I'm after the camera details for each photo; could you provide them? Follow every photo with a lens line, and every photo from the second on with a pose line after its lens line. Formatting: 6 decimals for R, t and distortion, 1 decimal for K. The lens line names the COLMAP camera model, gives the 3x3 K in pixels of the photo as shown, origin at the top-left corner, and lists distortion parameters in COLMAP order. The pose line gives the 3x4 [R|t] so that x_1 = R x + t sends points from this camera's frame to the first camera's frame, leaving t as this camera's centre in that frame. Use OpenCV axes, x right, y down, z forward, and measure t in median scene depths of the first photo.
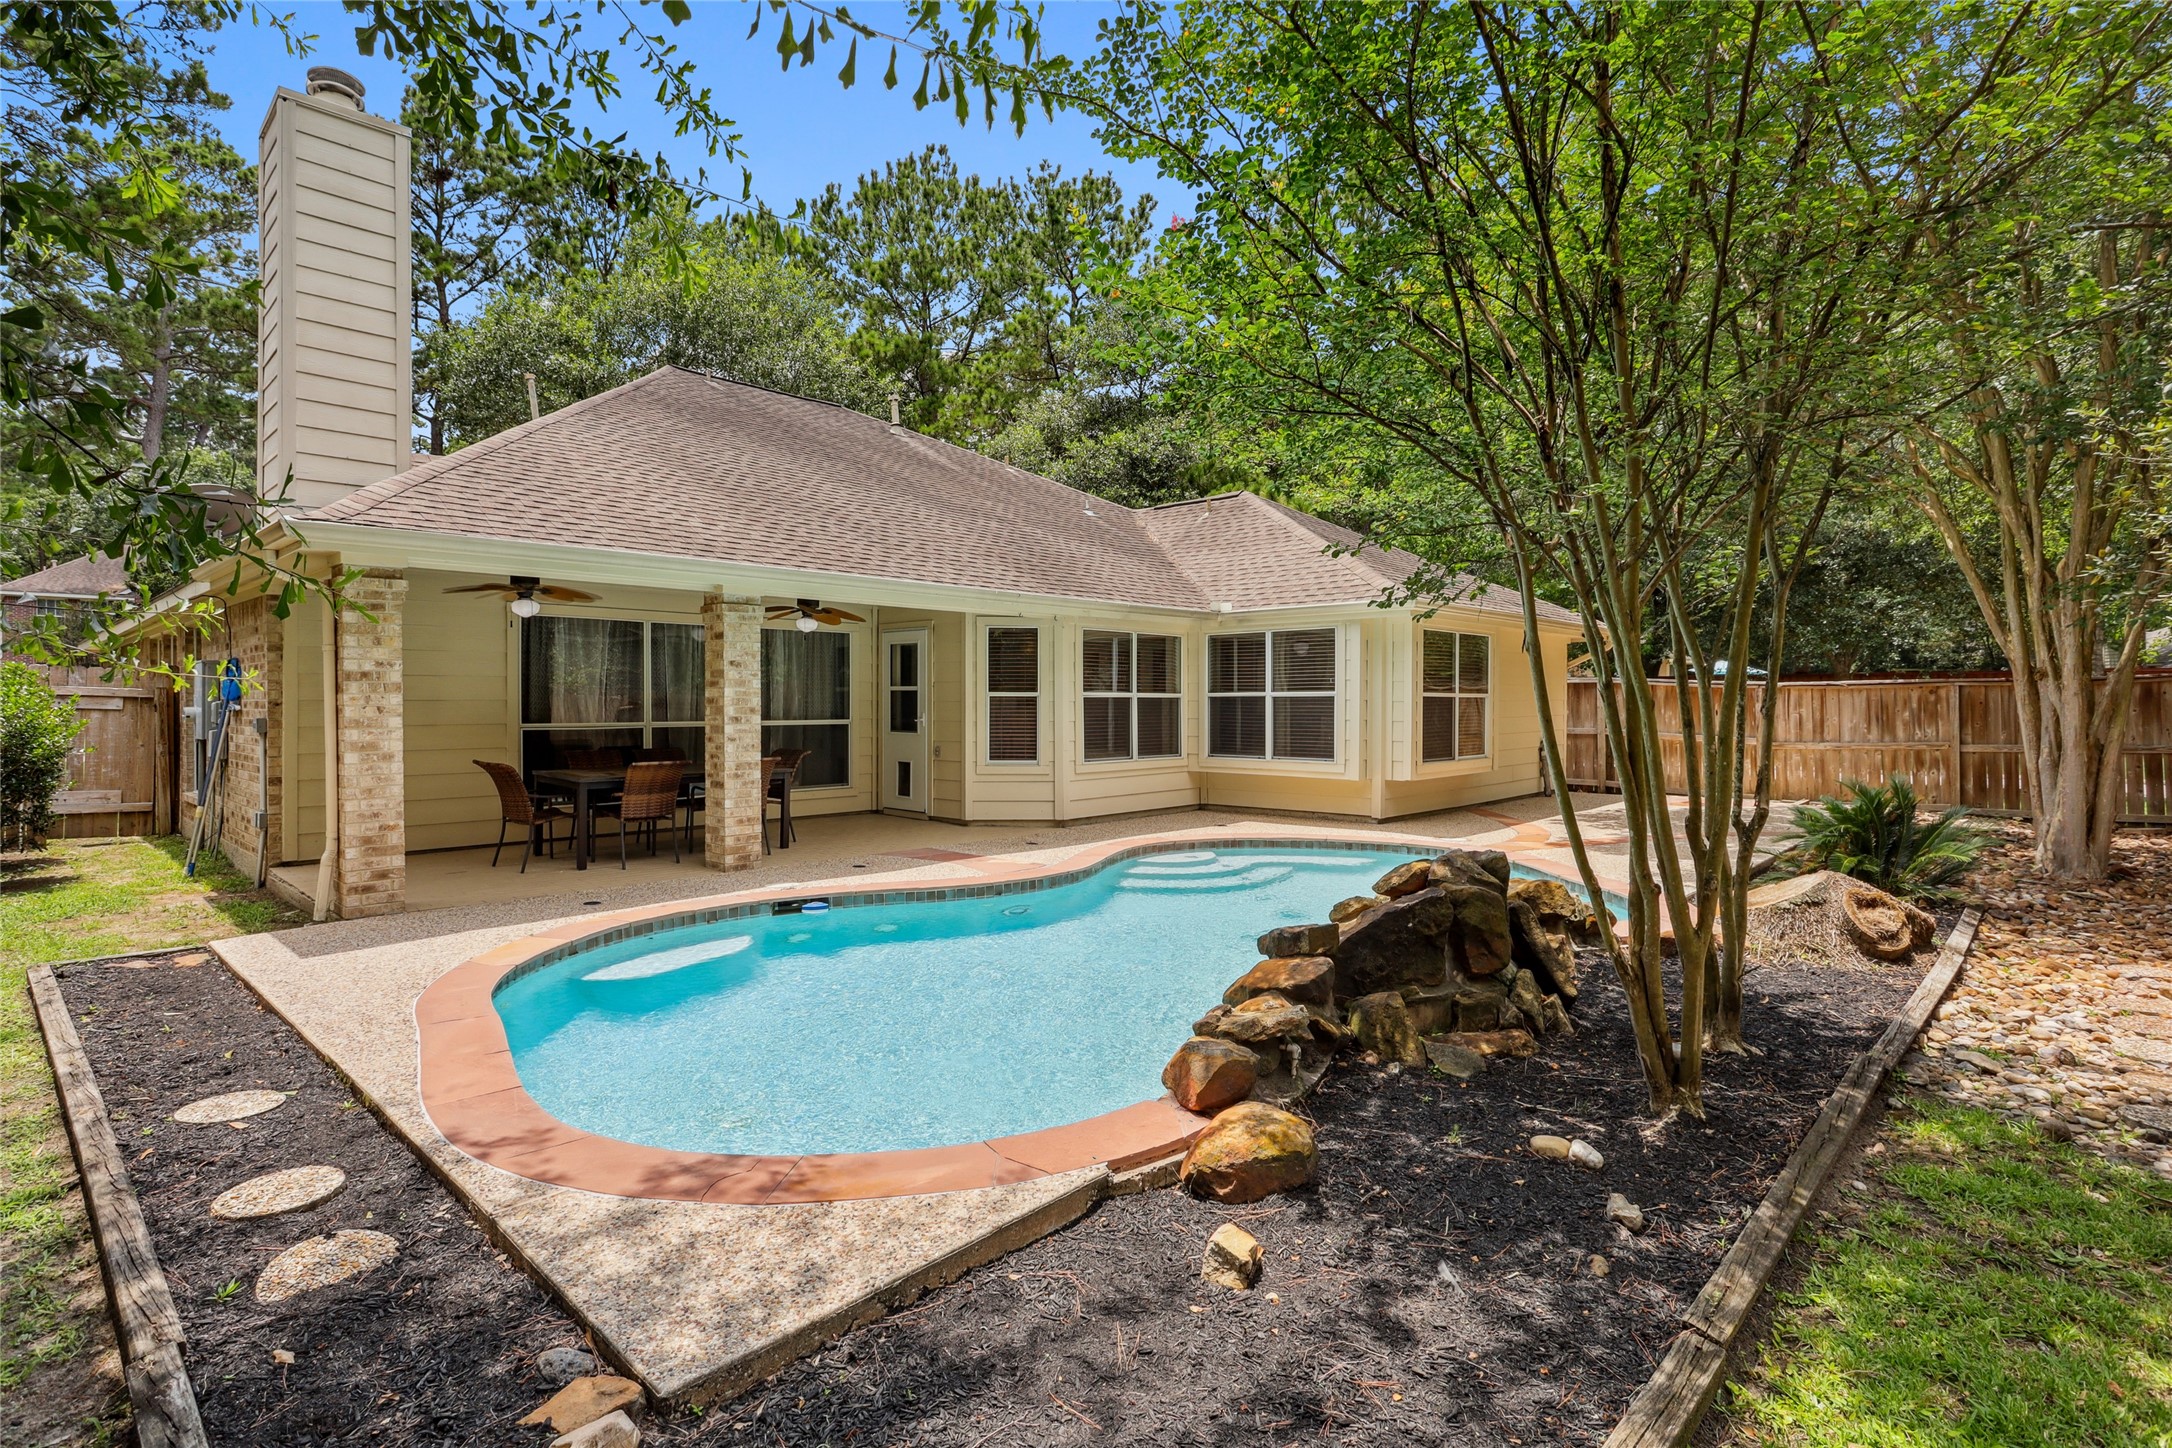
lens RADIAL K [[1053.2, 0, 1086.0], [0, 1053.2, 724.0], [0, 0, 1]] dist [-0.000299, 0.000033]
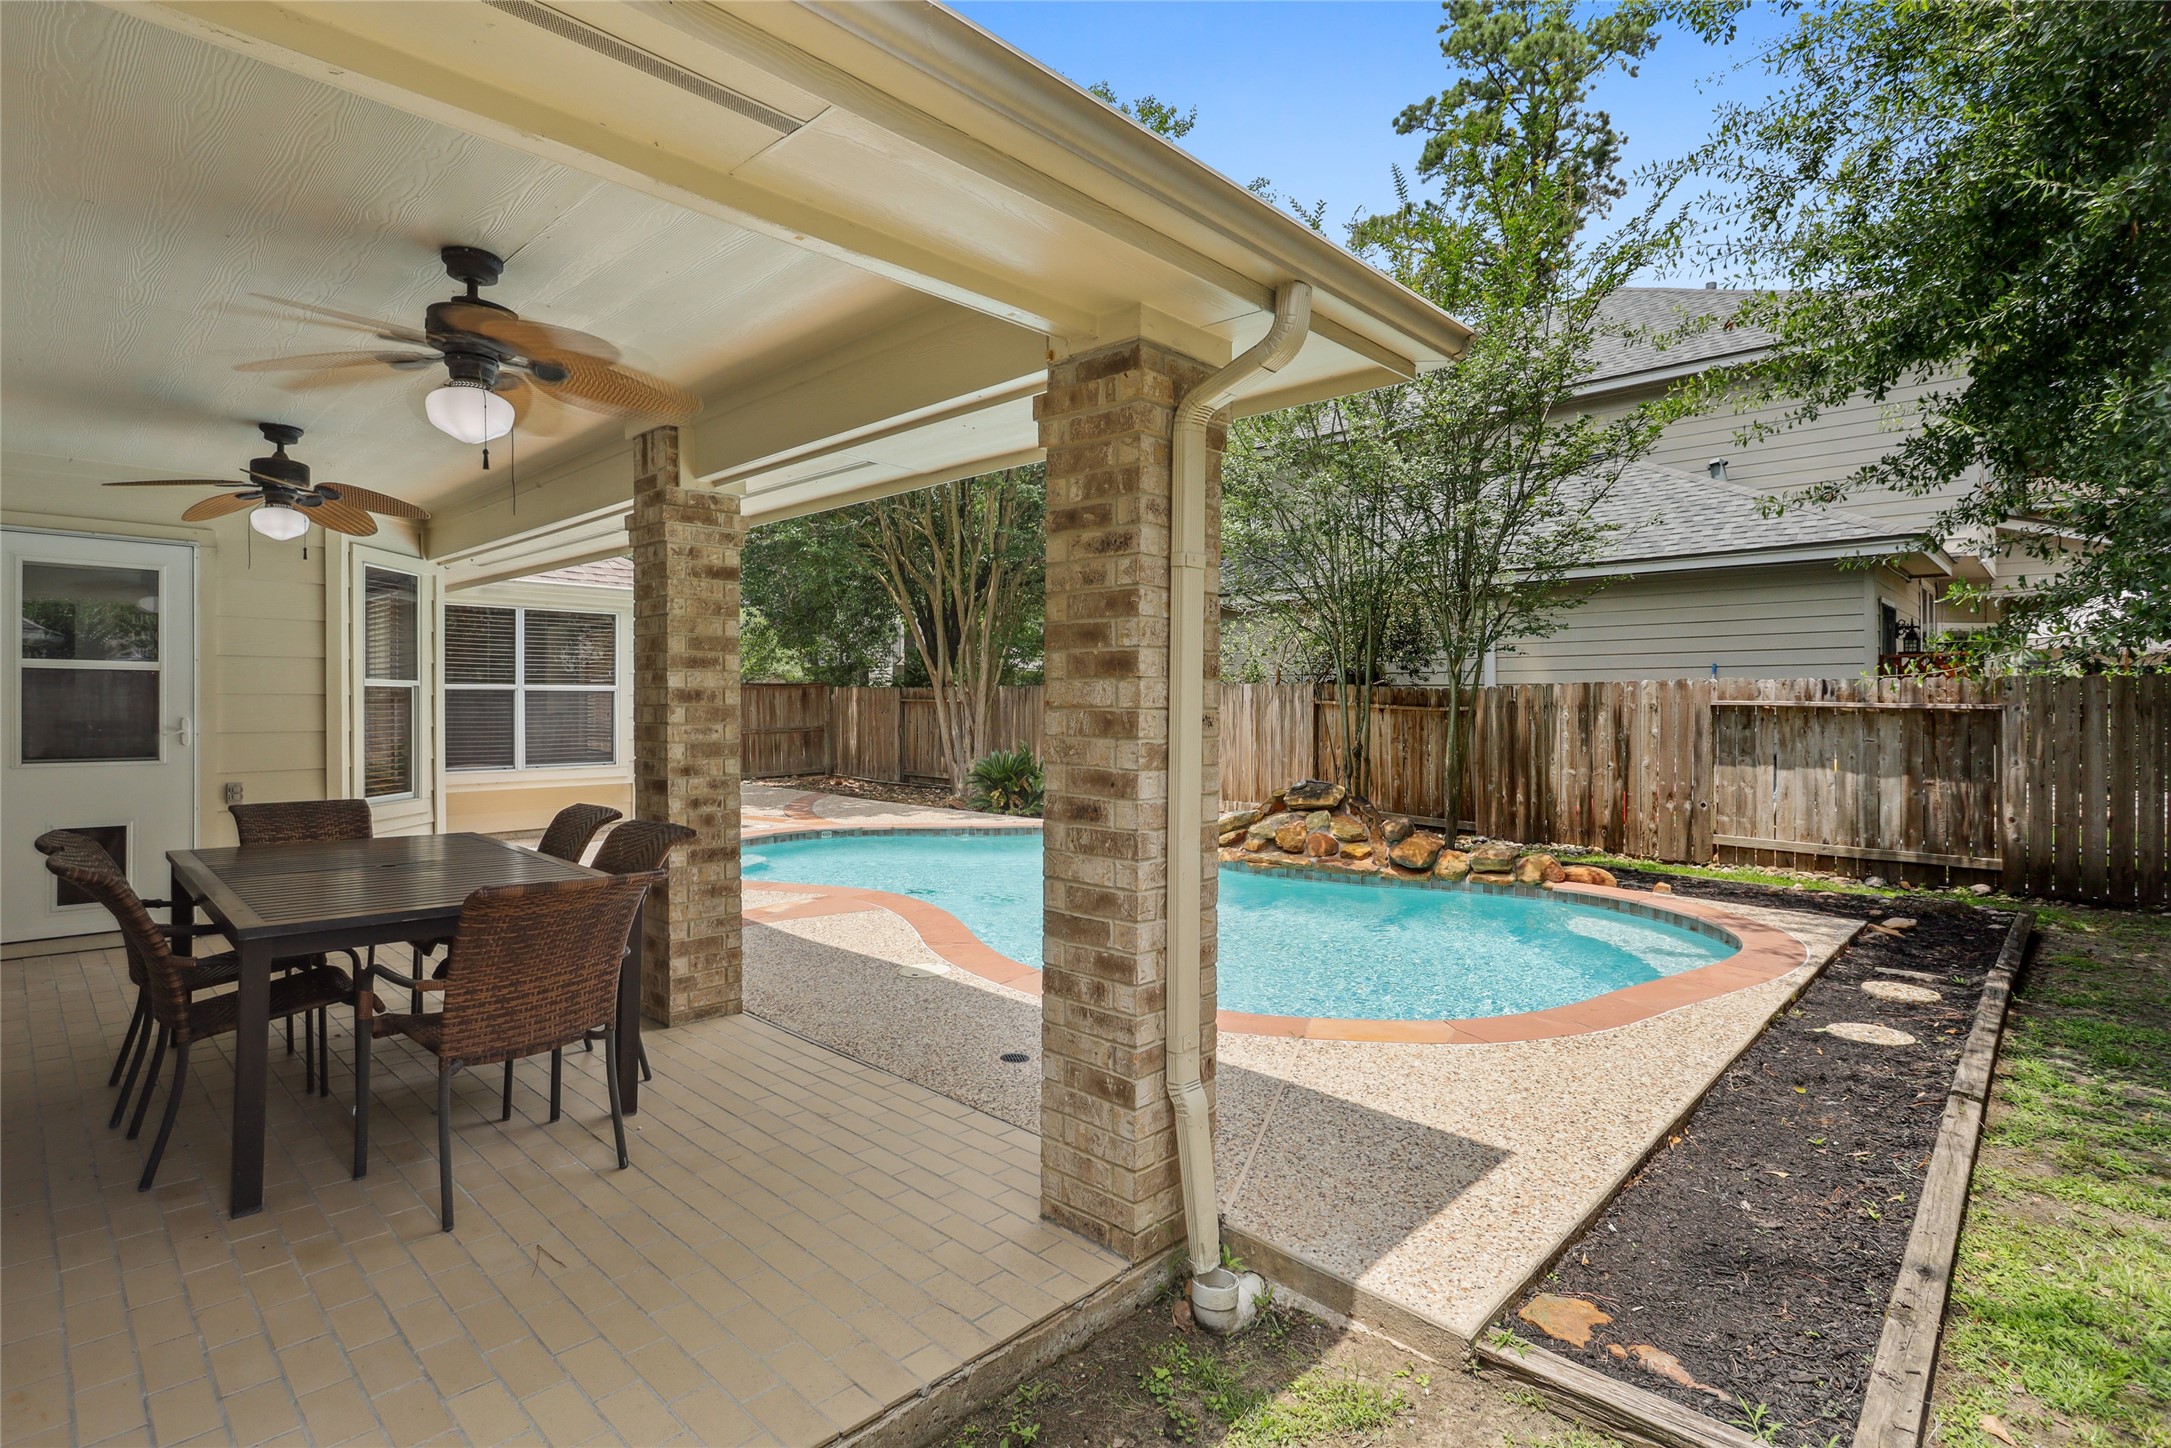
lens RADIAL K [[1052.7, 0, 1085.5], [0, 1052.7, 724.0], [0, 0, 1]] dist [-0.000299, 0.000033]
pose [[0.001320, -0.023994, 0.999711, -0.722562], [0.017537, 0.999559, 0.023967, -0.014508], [-0.999845, 0.017501, 0.001740, 0.679279]]
